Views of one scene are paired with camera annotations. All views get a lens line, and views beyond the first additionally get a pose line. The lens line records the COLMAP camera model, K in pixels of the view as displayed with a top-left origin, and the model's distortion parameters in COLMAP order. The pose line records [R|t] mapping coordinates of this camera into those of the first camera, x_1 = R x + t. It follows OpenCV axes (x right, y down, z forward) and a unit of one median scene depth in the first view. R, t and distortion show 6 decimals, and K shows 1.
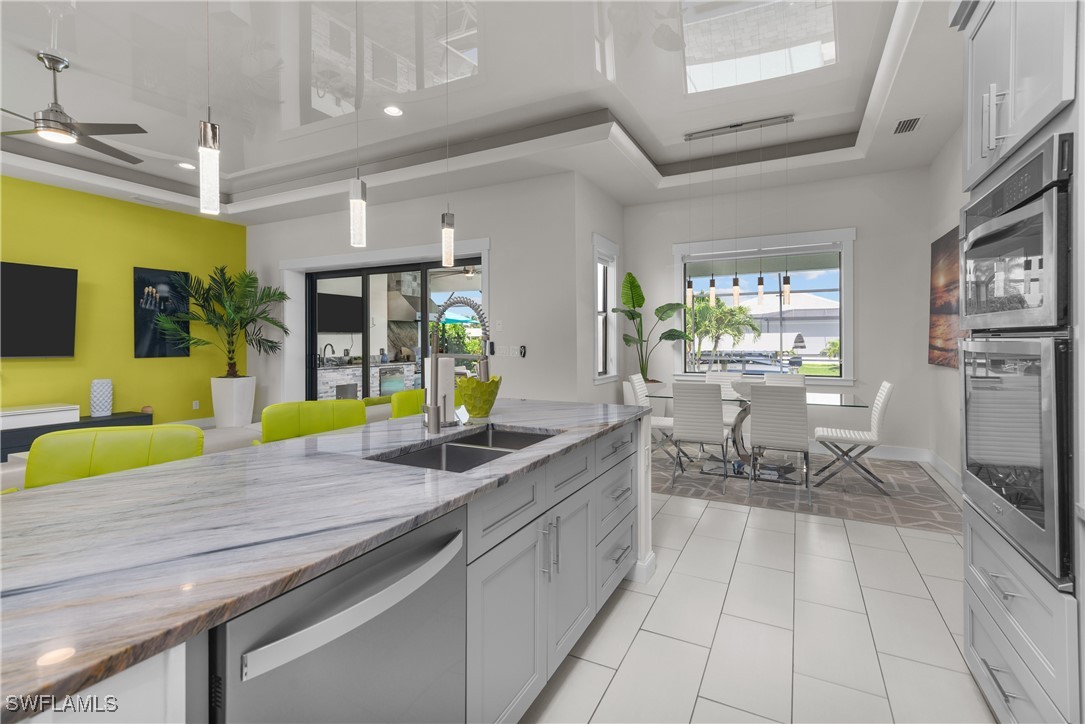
lens RADIAL K [[494.7, 0, 547.7], [0, 494.7, 340.4], [0, 0, 1]] dist [0.018662, 0.000219]
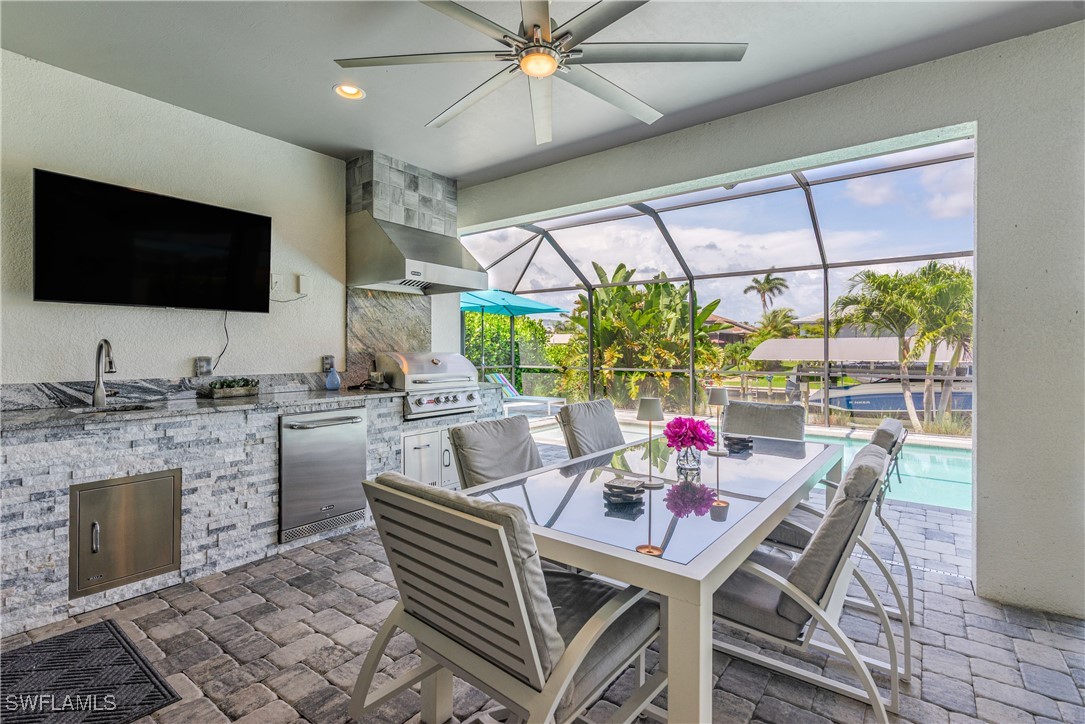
lens RADIAL K [[514.4, 0, 542.5], [0, 514.4, 362.0], [0, 0, 1]] dist [0.001334, 0.000161]
pose [[0.984611, 0.008214, -0.174566, -0.134017], [-0.003614, 0.999638, 0.026651, 0.014131], [0.174722, -0.025610, 0.984285, 0.917072]]
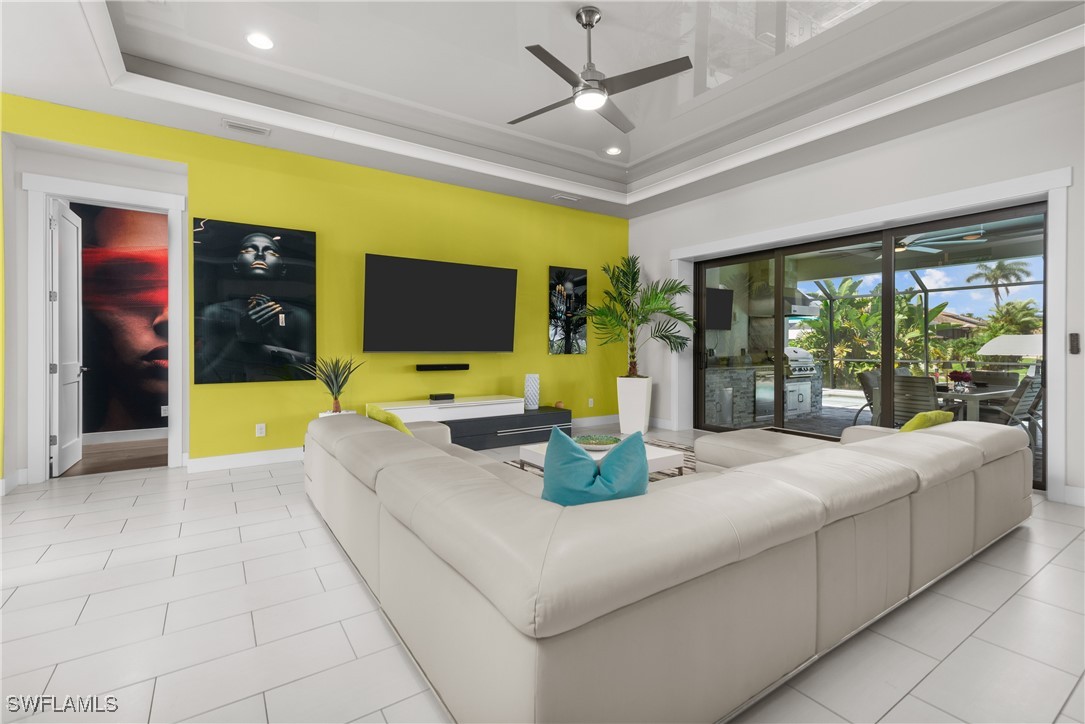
lens RADIAL K [[490.6, 0, 542.8], [0, 490.6, 348.9], [0, 0, 1]] dist [0.012466, -0.000254]
pose [[0.872787, 0.006607, -0.488057, -0.322951], [-0.001604, 0.999942, 0.010668, 0.012611], [0.488099, -0.008528, 0.872747, 0.105925]]
